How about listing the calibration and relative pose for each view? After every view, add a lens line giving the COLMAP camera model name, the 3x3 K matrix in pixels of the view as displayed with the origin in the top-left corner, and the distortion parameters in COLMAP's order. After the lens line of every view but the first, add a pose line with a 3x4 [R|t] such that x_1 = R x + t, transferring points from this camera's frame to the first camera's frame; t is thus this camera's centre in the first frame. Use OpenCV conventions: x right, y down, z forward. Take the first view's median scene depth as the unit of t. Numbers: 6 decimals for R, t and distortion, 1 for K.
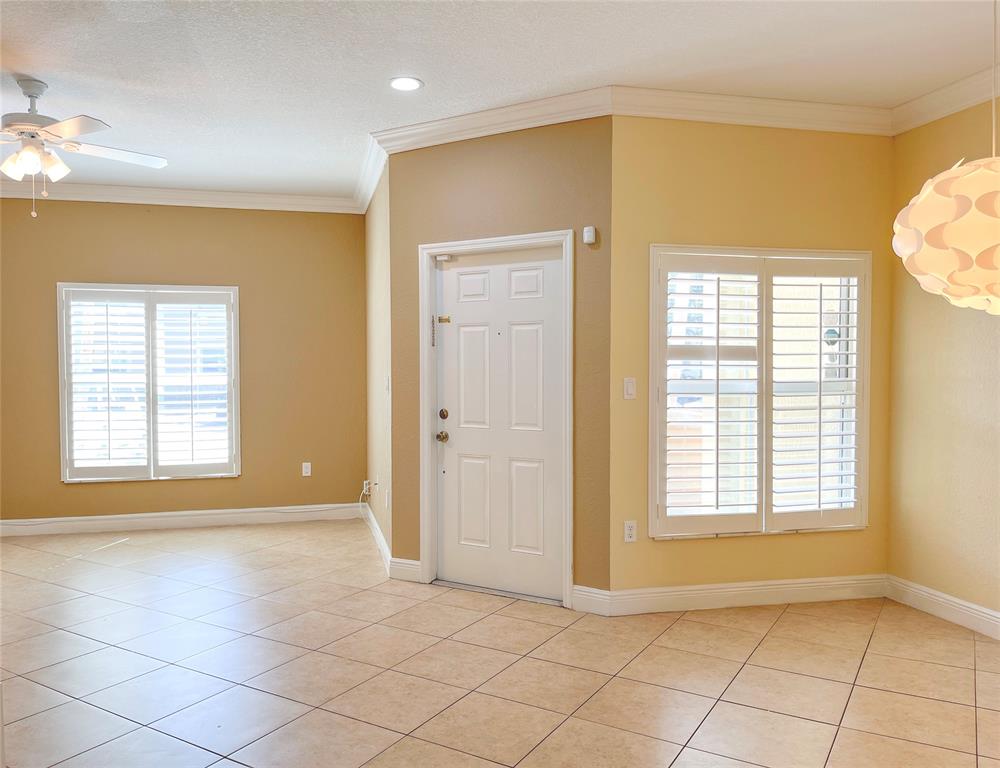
lens RADIAL K [[783.1, 0, 494.1], [0, 783.1, 389.7], [0, 0, 1]] dist [0.047866, -0.014192]
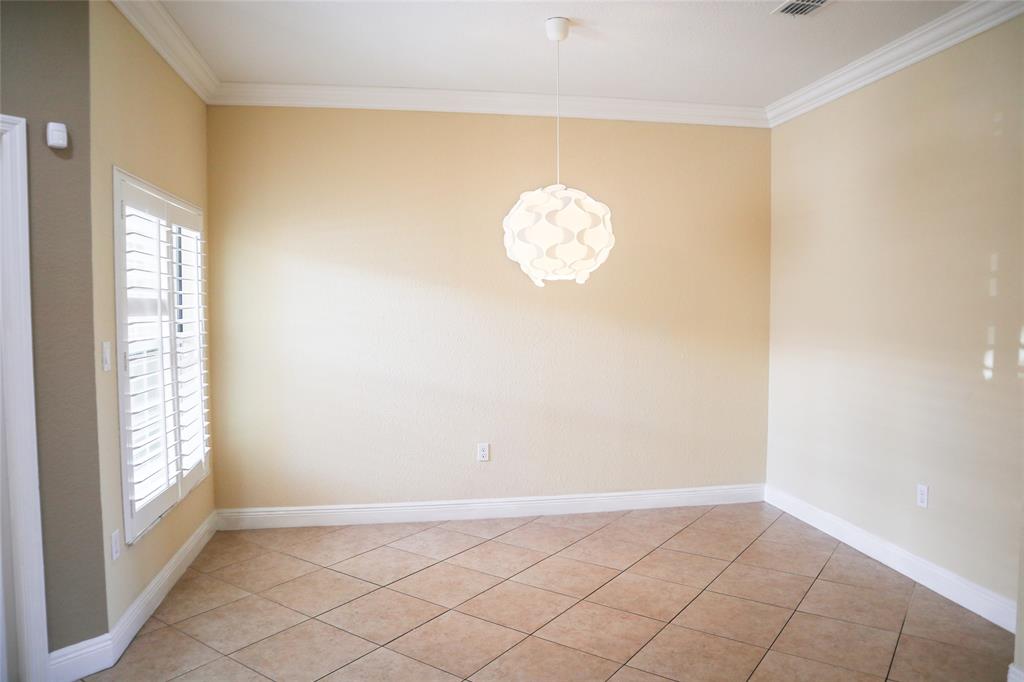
lens RADIAL K [[714.3, 0, 505.1], [0, 714.3, 341.2], [0, 0, 1]] dist [-0.058509, 0.011578]
pose [[0.073392, -0.053402, 0.995872, -0.445394], [0.028887, 0.998260, 0.051401, -0.037933], [-0.996885, 0.024996, 0.074807, 0.556382]]
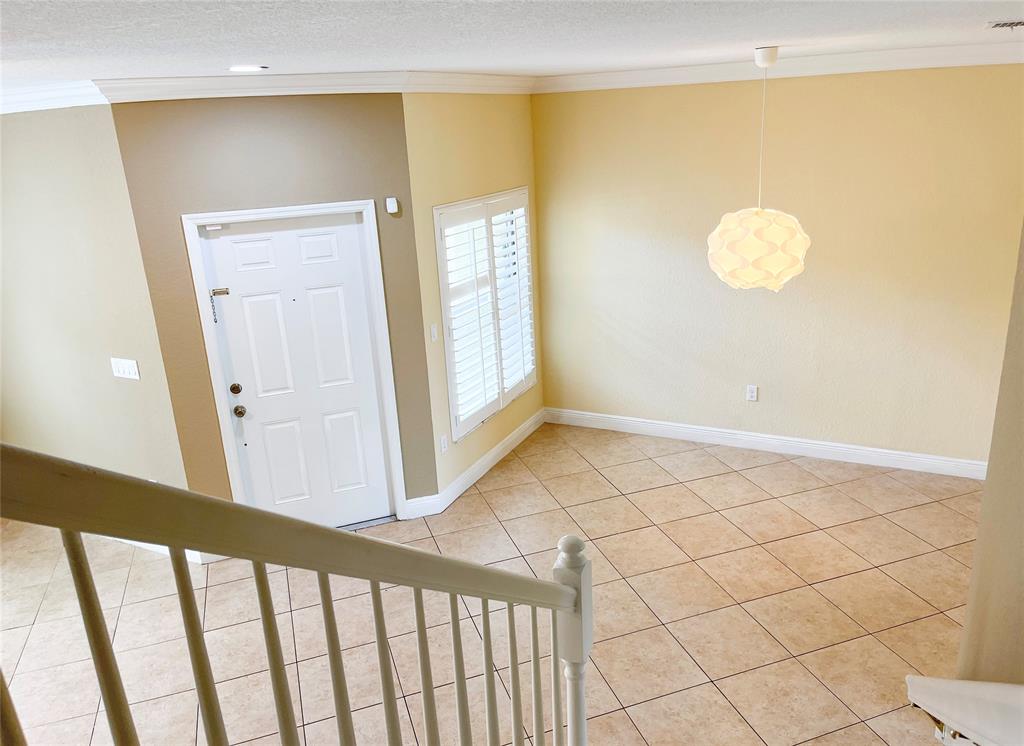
lens RADIAL K [[774.9, 0, 516.8], [0, 774.9, 366.6], [0, 0, 1]] dist [0.056700, 0.000683]
pose [[0.631195, -0.267712, 0.727958, -0.597790], [0.070376, 0.954441, 0.289981, -0.276170], [-0.772425, -0.131804, 0.621279, 0.160604]]
